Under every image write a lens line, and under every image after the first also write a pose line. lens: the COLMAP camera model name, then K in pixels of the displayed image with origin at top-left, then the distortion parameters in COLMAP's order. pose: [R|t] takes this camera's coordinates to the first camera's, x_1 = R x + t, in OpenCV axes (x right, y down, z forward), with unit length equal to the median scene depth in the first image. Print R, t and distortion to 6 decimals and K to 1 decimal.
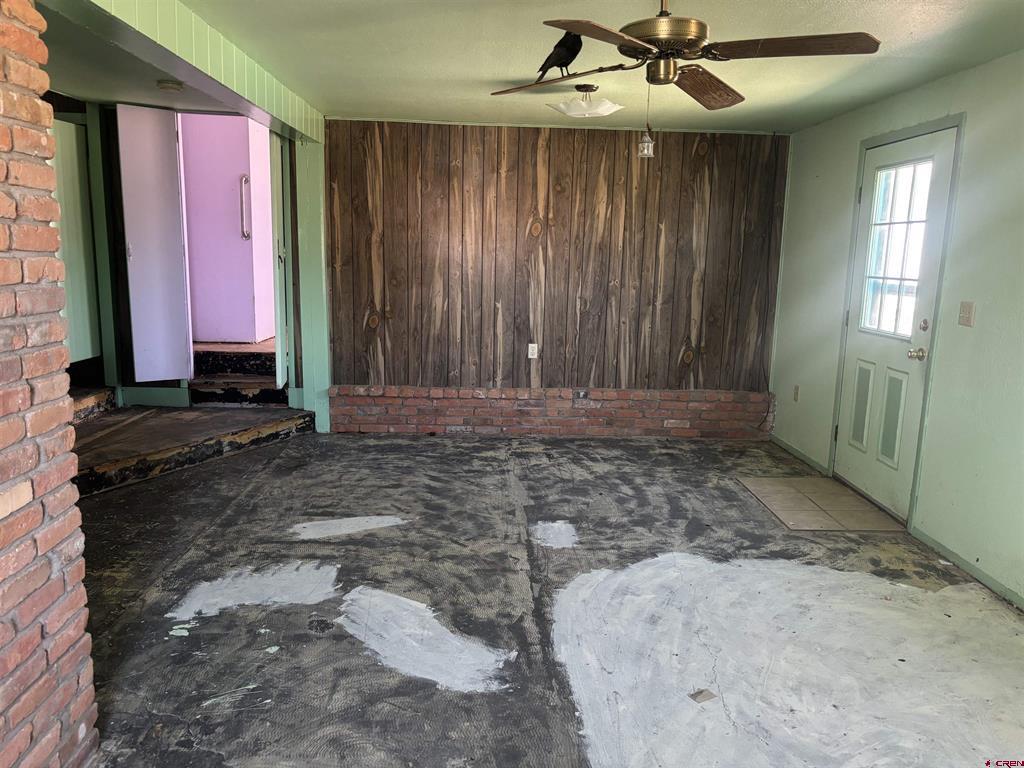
lens RADIAL K [[772.2, 0, 518.7], [0, 772.2, 383.3], [0, 0, 1]] dist [0.042108, -0.040505]
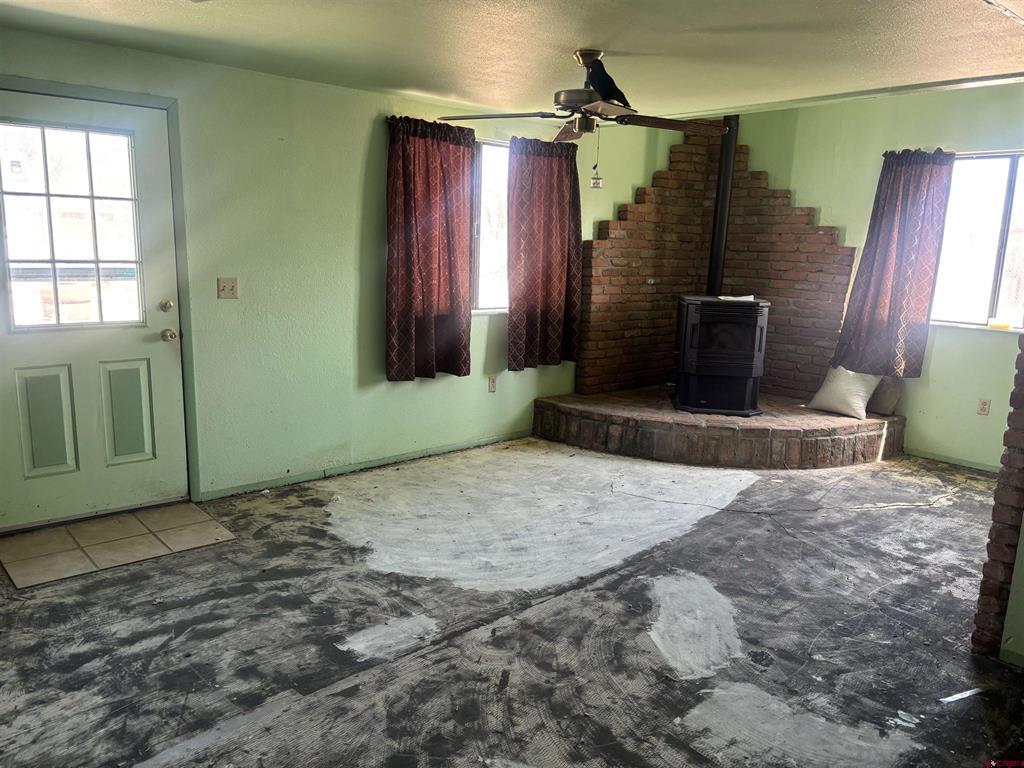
lens RADIAL K [[772.2, 0, 518.3], [0, 772.2, 386.8], [0, 0, 1]] dist [0.042108, -0.040505]
pose [[-0.635711, -0.195448, 0.746774, -0.589627], [0.083749, 0.944242, 0.318424, -0.283029], [-0.767371, 0.264967, -0.583896, 1.395399]]
